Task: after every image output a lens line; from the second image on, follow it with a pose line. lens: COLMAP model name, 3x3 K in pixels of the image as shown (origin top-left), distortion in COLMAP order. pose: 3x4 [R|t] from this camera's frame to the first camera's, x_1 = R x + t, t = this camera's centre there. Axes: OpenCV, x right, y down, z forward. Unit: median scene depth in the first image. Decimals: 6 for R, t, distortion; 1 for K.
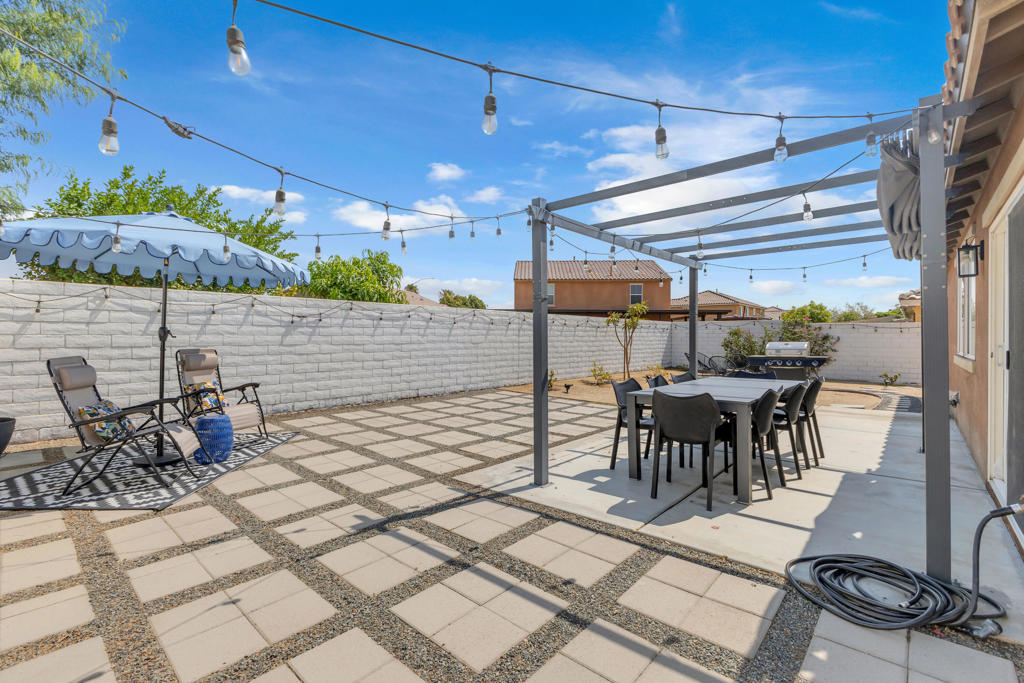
lens RADIAL K [[454.1, 0, 513.5], [0, 454.1, 336.6], [0, 0, 1]] dist [-0.012282, -0.000006]
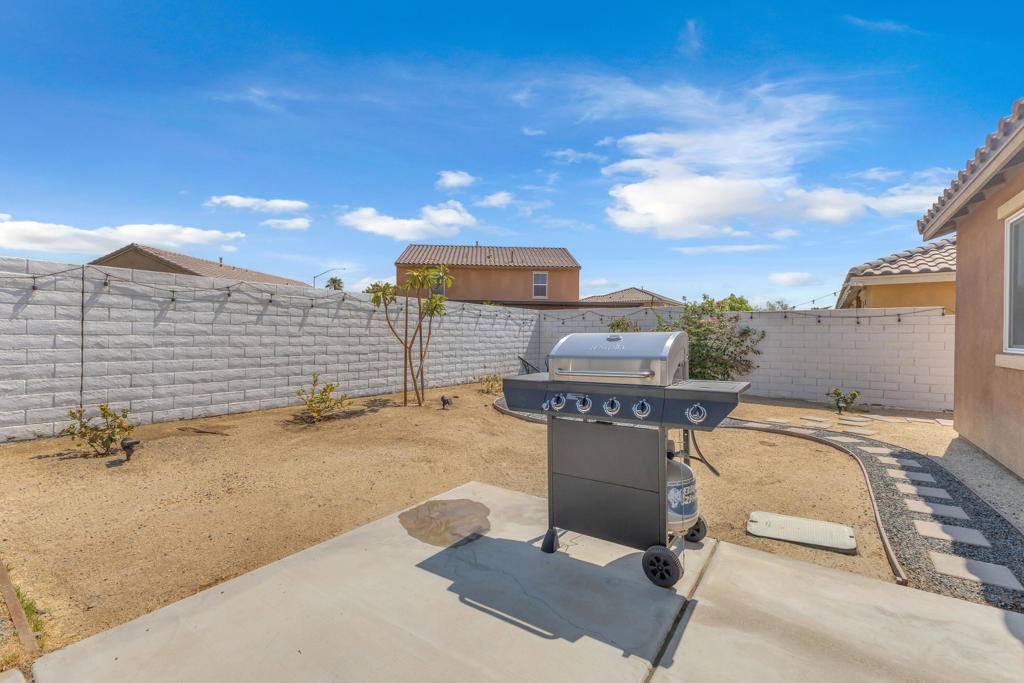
lens RADIAL K [[439.9, 0, 513.3], [0, 439.9, 339.2], [0, 0, 1]] dist [0.008945, -0.000111]
pose [[0.993070, 0.004933, 0.117420, 0.488568], [-0.006080, 0.999937, 0.009407, 0.014182], [-0.117366, -0.010055, 0.993038, 0.697214]]
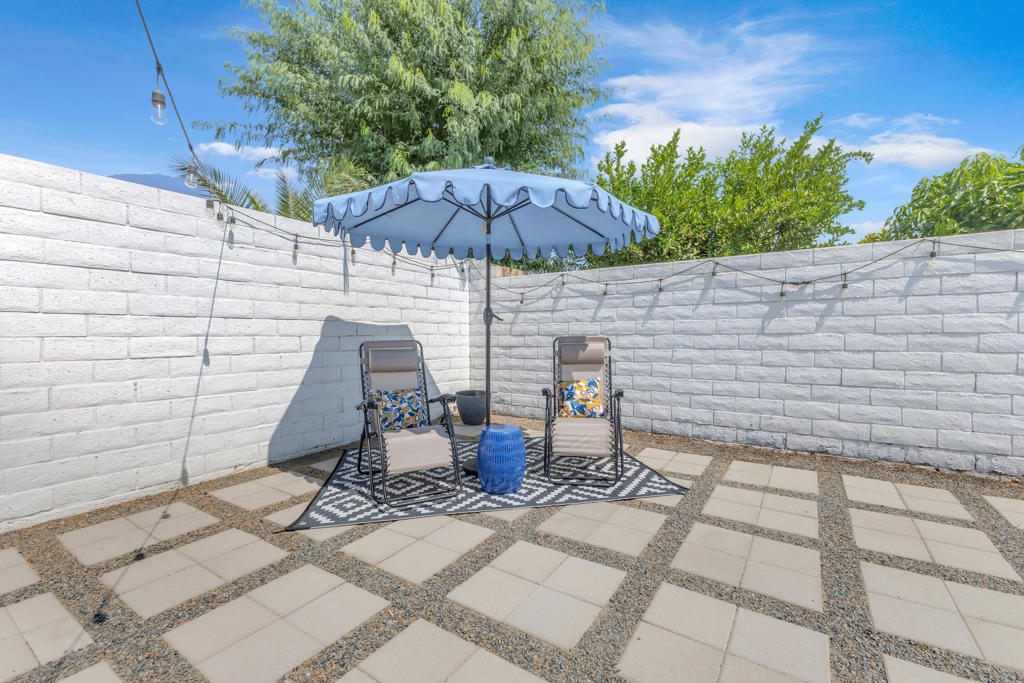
lens RADIAL K [[439.9, 0, 513.3], [0, 439.9, 339.2], [0, 0, 1]] dist [0.008945, -0.000111]
pose [[0.139731, 0.007725, -0.990159, 0.018680], [0.006367, 0.999942, 0.008700, 0.015067], [0.990169, -0.007520, 0.139674, 0.479597]]
